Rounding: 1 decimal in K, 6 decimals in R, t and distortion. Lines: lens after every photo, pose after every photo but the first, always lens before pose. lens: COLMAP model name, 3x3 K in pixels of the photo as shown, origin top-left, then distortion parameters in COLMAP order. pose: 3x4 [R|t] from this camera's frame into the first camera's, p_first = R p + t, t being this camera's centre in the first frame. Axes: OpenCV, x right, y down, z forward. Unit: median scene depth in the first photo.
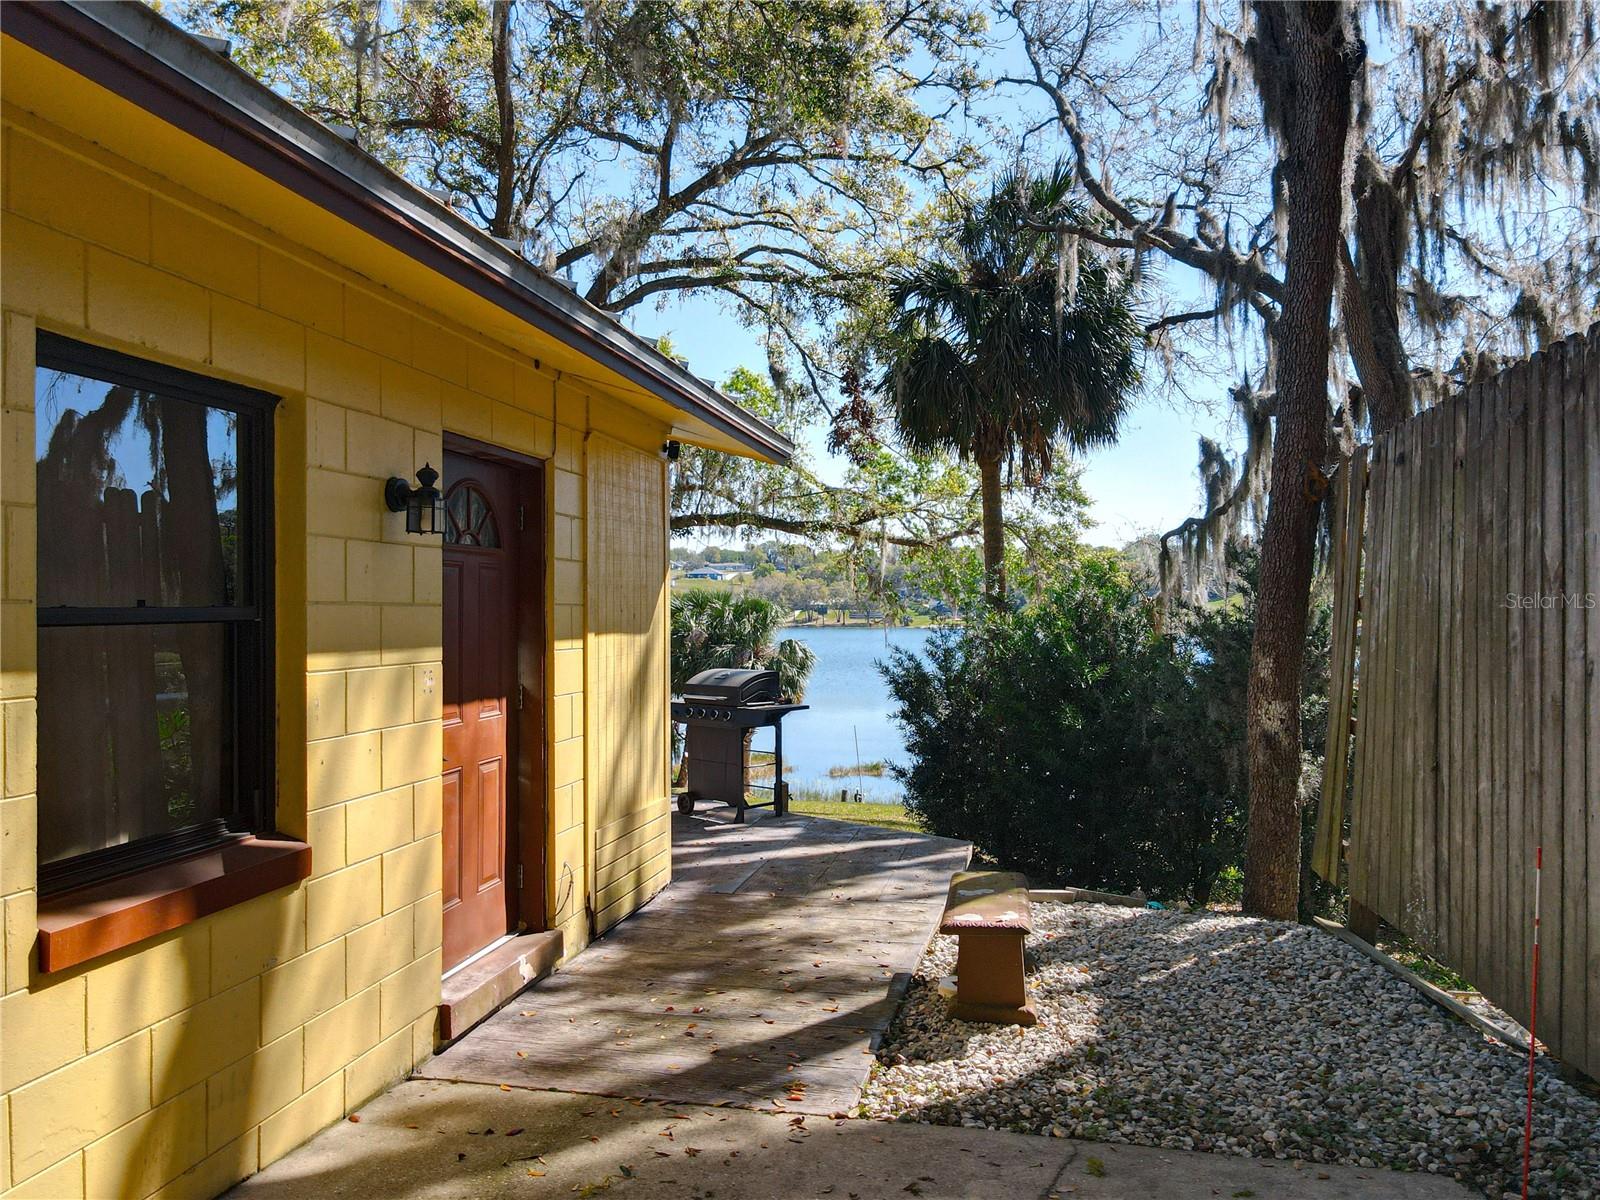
lens RADIAL K [[1166.5, 0, 814.4], [0, 1166.5, 572.7], [0, 0, 1]] dist [-0.024374, 0.001749]
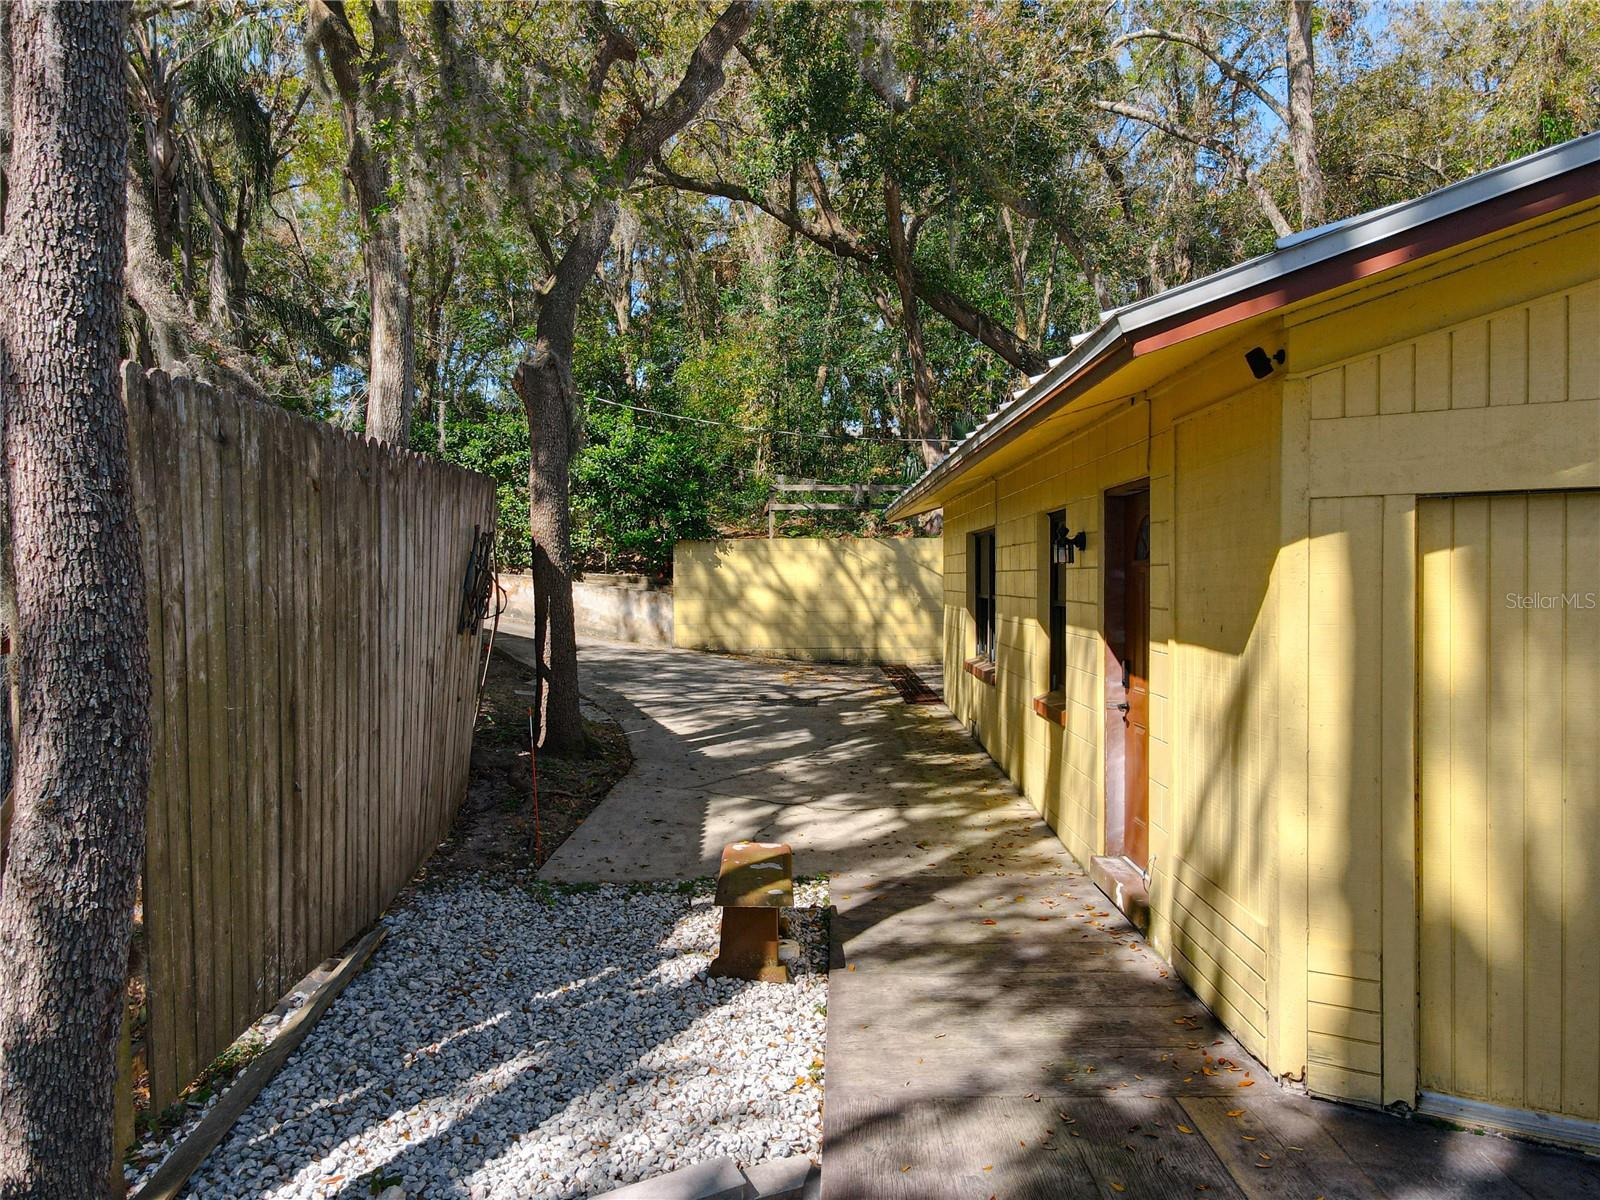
lens RADIAL K [[1161.3, 0, 798.2], [0, 1161.3, 600.8], [0, 0, 1]] dist [0.006515, 0.005347]
pose [[-0.983500, 0.012445, -0.180482, 0.163728], [0.014727, 0.999828, -0.011313, 0.016055], [0.180310, -0.013785, -0.983513, 1.122156]]
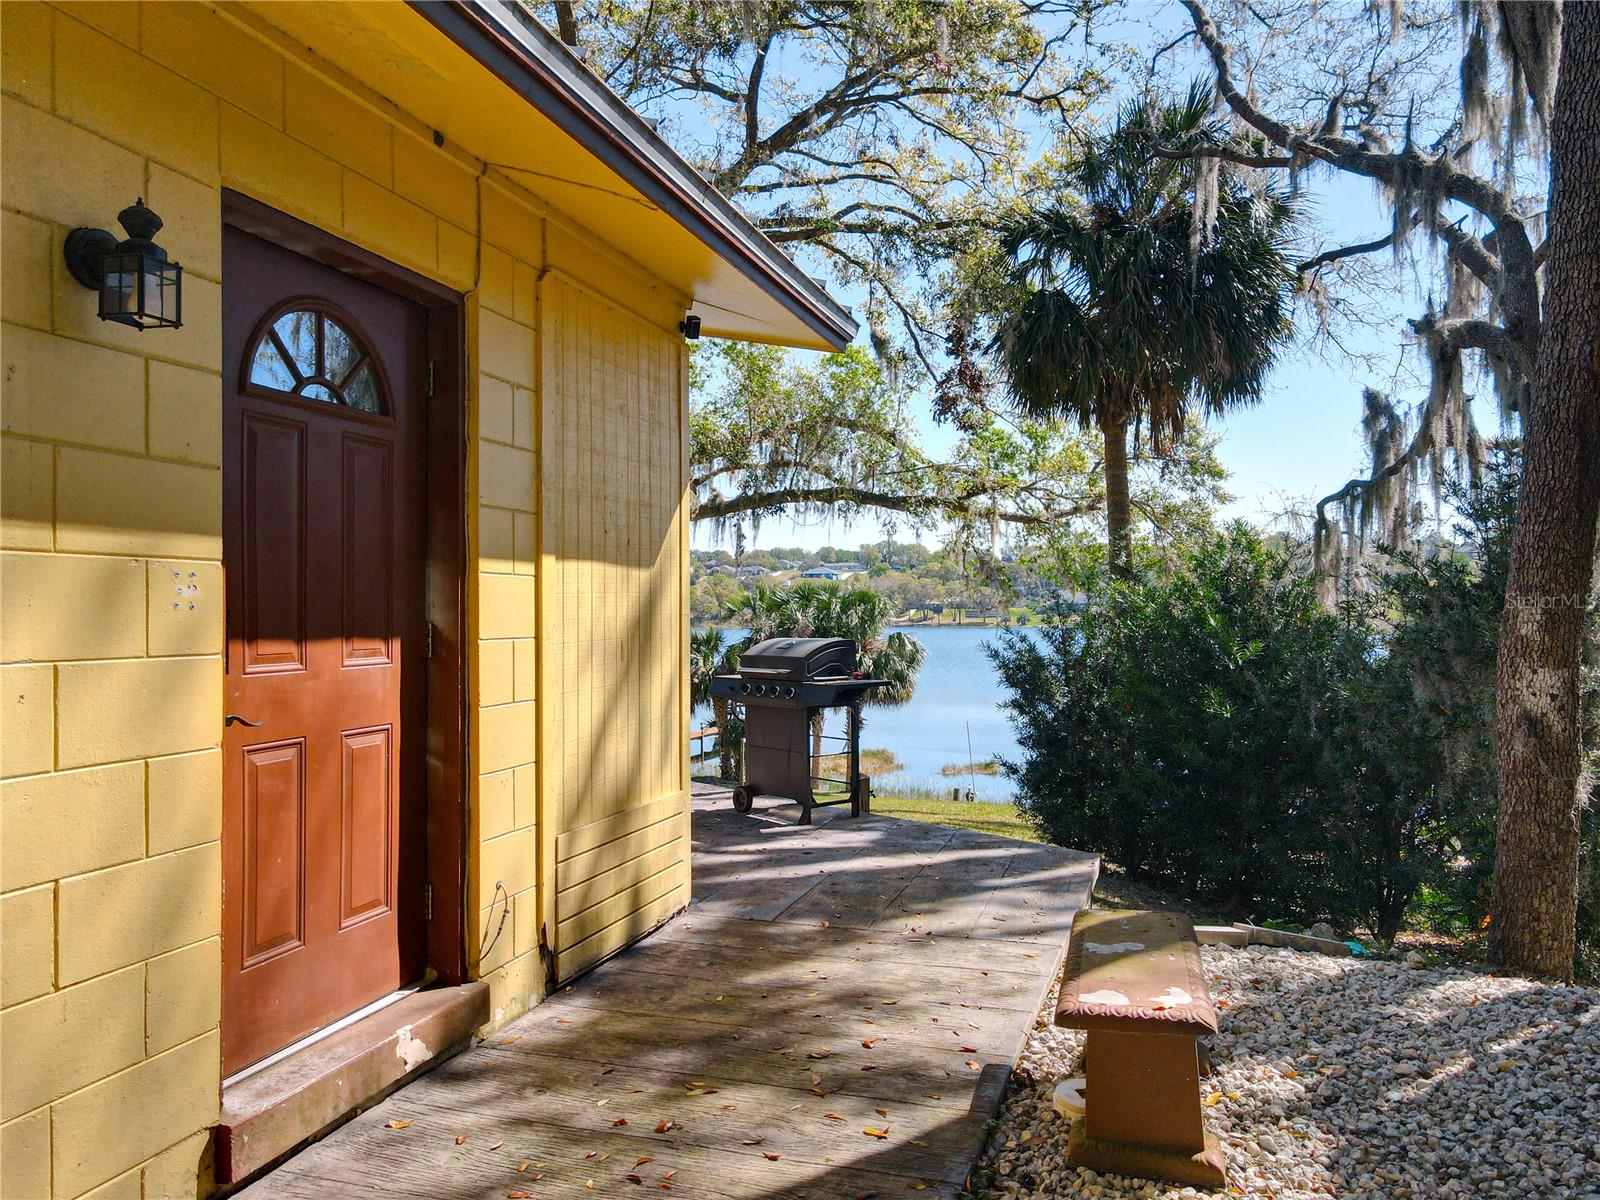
lens RADIAL K [[1161.3, 0, 798.2], [0, 1161.3, 600.8], [0, 0, 1]] dist [0.006515, 0.005347]
pose [[0.993674, -0.003739, -0.112245, 0.021760], [0.006537, 0.999677, 0.024564, 0.038211], [0.112116, -0.025143, 0.993377, 0.193971]]
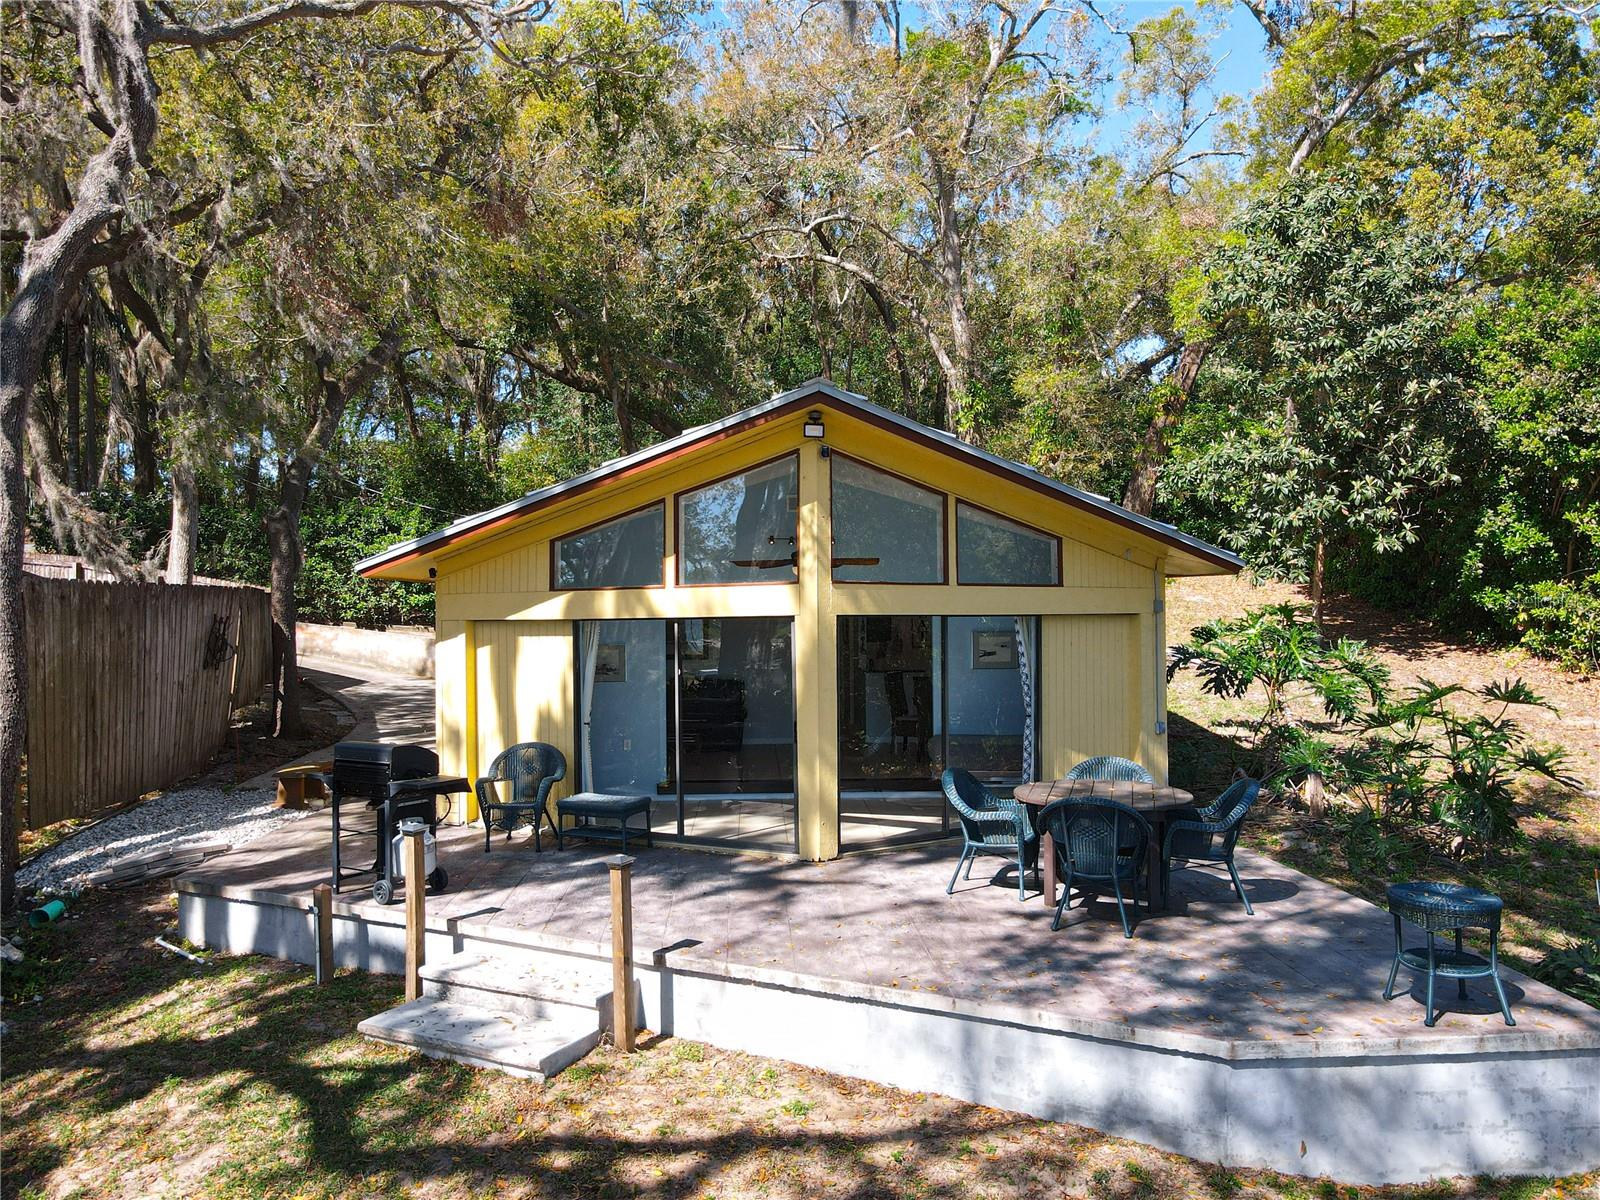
lens RADIAL K [[1154.2, 0, 800.0], [0, 1154.2, 600.0], [0, 0, 1]] dist [0.003274, 0.001030]
pose [[-0.972972, 0.008040, -0.230784, -0.188580], [0.018430, 0.998909, -0.042900, 0.014342], [0.230187, -0.045994, -0.972059, 2.038436]]
